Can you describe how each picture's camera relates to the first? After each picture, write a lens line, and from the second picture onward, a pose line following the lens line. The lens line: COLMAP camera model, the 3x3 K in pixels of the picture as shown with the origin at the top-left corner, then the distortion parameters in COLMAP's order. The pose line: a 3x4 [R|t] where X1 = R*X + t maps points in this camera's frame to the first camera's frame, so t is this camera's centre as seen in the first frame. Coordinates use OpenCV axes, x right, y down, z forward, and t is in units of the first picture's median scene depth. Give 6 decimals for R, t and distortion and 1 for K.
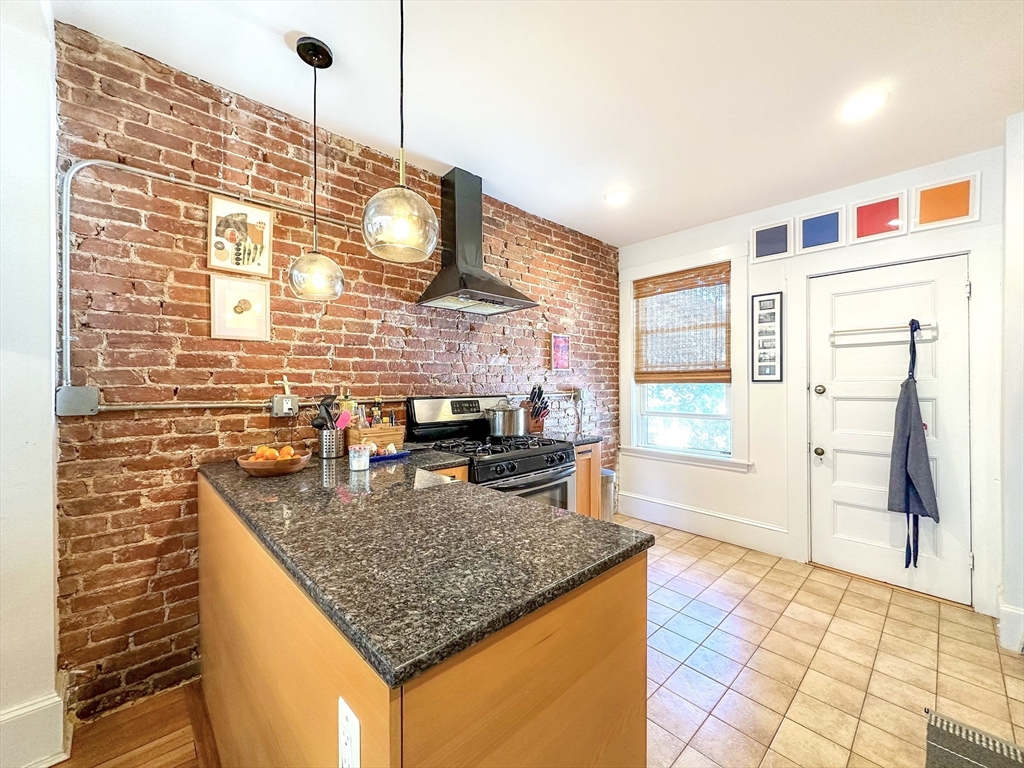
lens RADIAL K [[419.1, 0, 518.8], [0, 419.1, 381.8], [0, 0, 1]] dist [-0.003382, 0.000233]
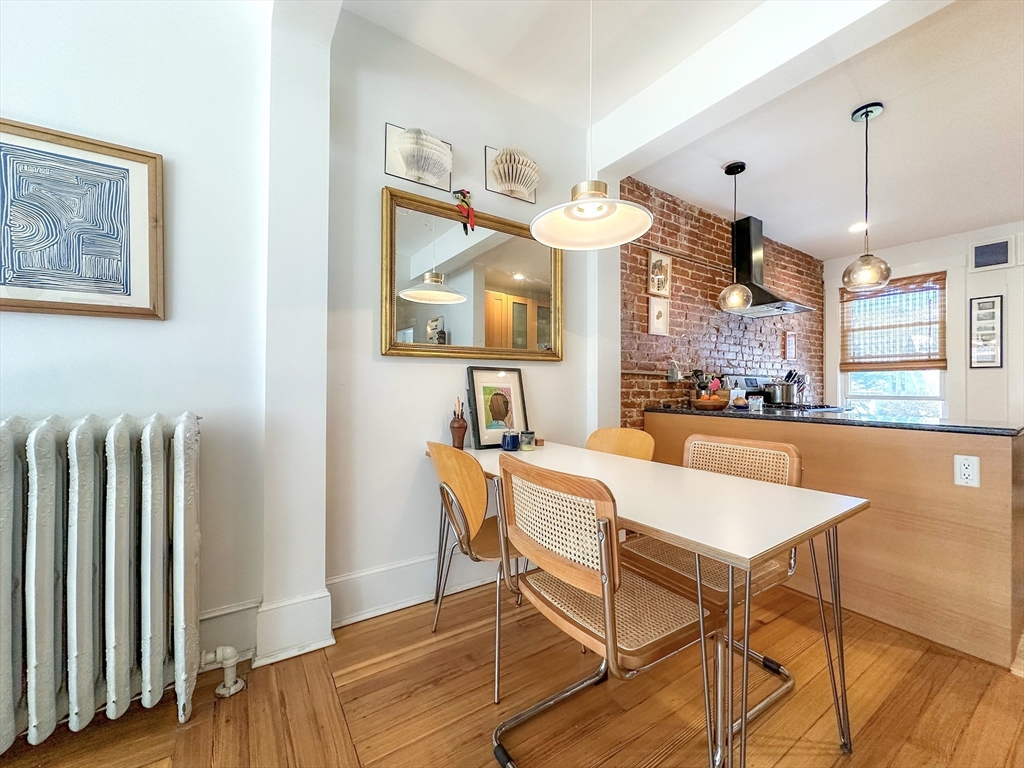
lens RADIAL K [[419.1, 0, 516.1], [0, 419.1, 381.4], [0, 0, 1]] dist [-0.003382, 0.000233]
pose [[0.985834, 0.008150, -0.167523, -0.775535], [-0.009596, 0.999923, -0.007828, 0.084997], [0.167447, 0.009325, 0.985837, -0.612089]]
